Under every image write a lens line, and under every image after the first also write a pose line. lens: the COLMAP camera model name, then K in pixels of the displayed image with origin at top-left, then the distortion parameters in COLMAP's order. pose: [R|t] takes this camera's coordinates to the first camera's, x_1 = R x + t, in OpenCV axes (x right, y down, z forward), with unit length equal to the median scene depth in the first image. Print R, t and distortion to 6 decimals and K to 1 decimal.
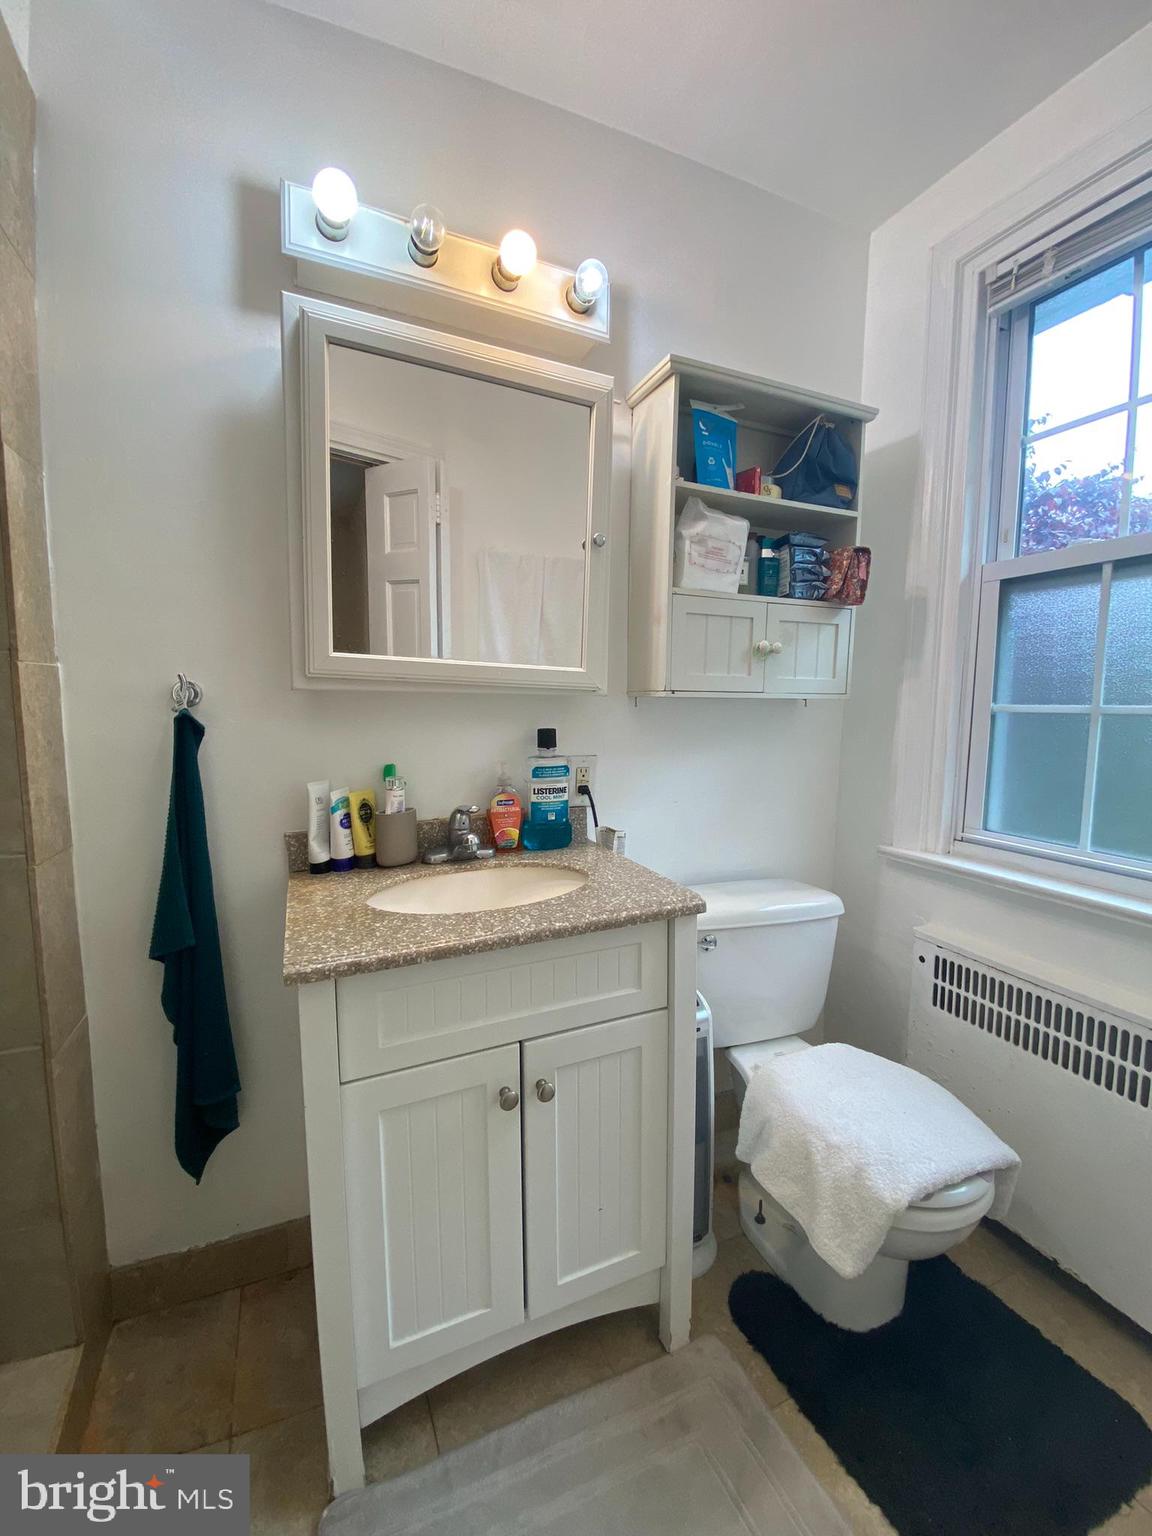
lens RADIAL K [[631.3, 0, 580.6], [0, 631.3, 776.3], [0, 0, 1]] dist [-0.010355, -0.000102]
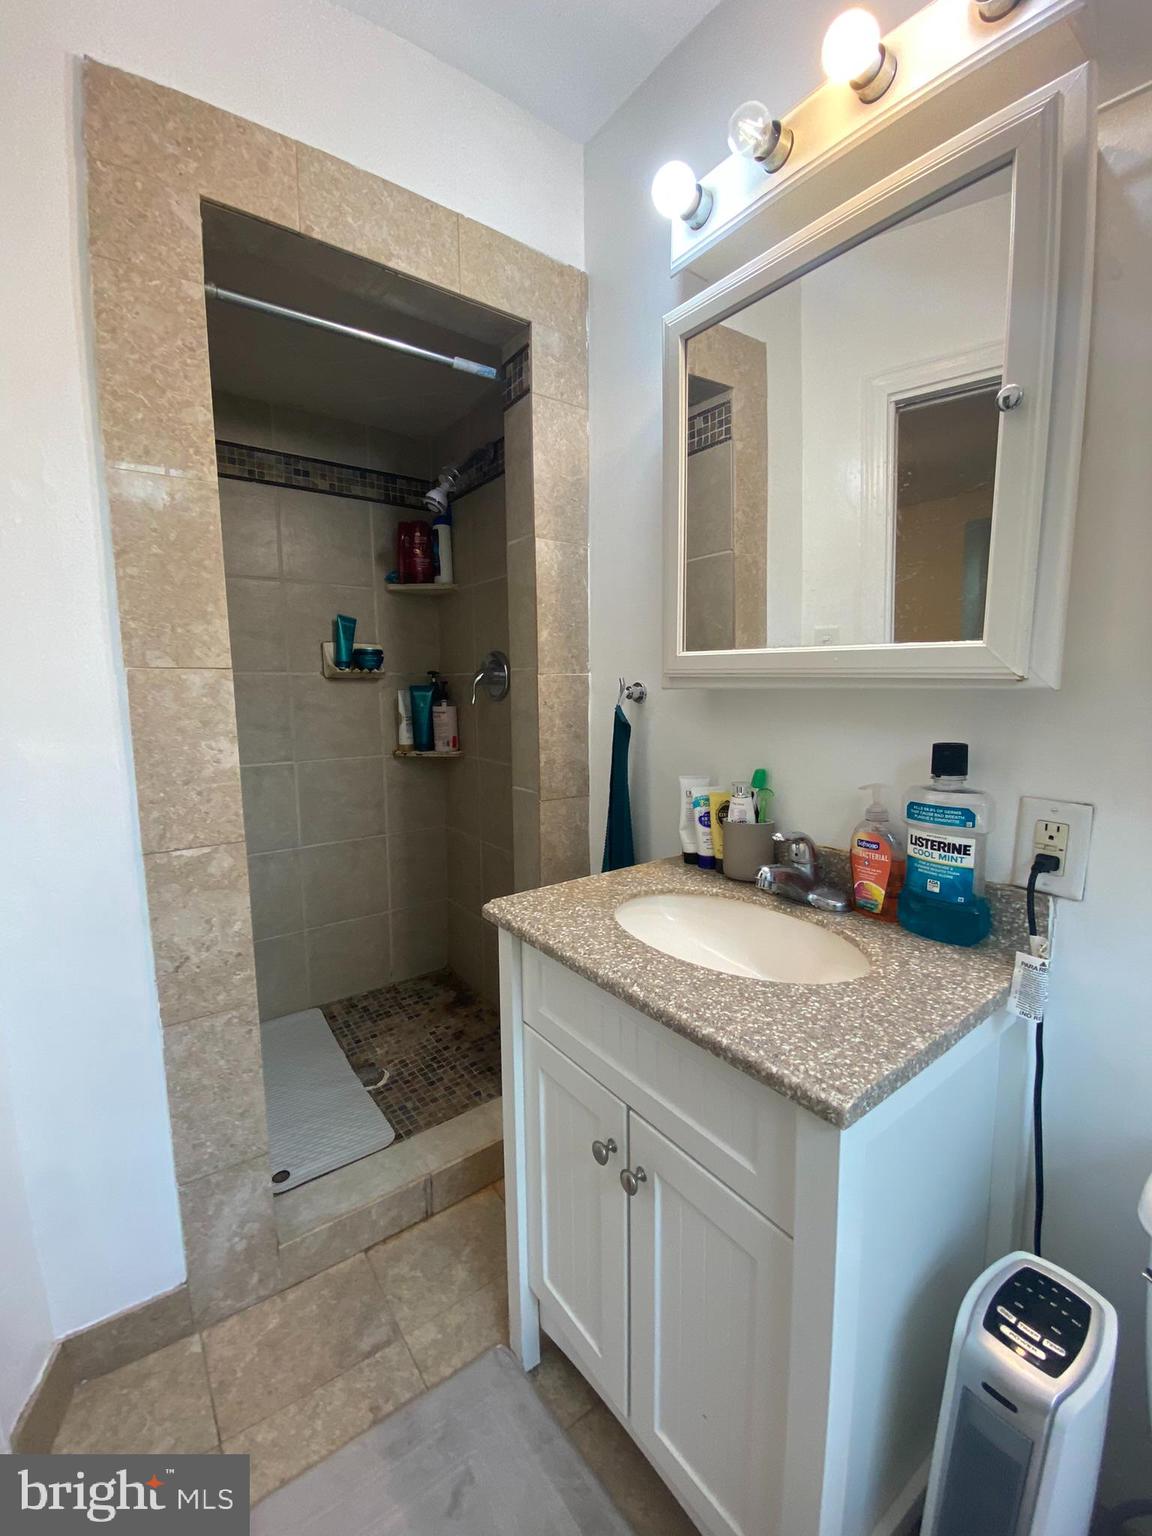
lens RADIAL K [[619.0, 0, 576.0], [0, 619.0, 768.0], [0, 0, 1]] dist [0.024386, -0.024523]
pose [[0.176287, 0.116247, -0.977450, 0.541097], [-0.105066, 0.989552, 0.098737, -0.084632], [0.978715, 0.085290, 0.186659, 0.609682]]
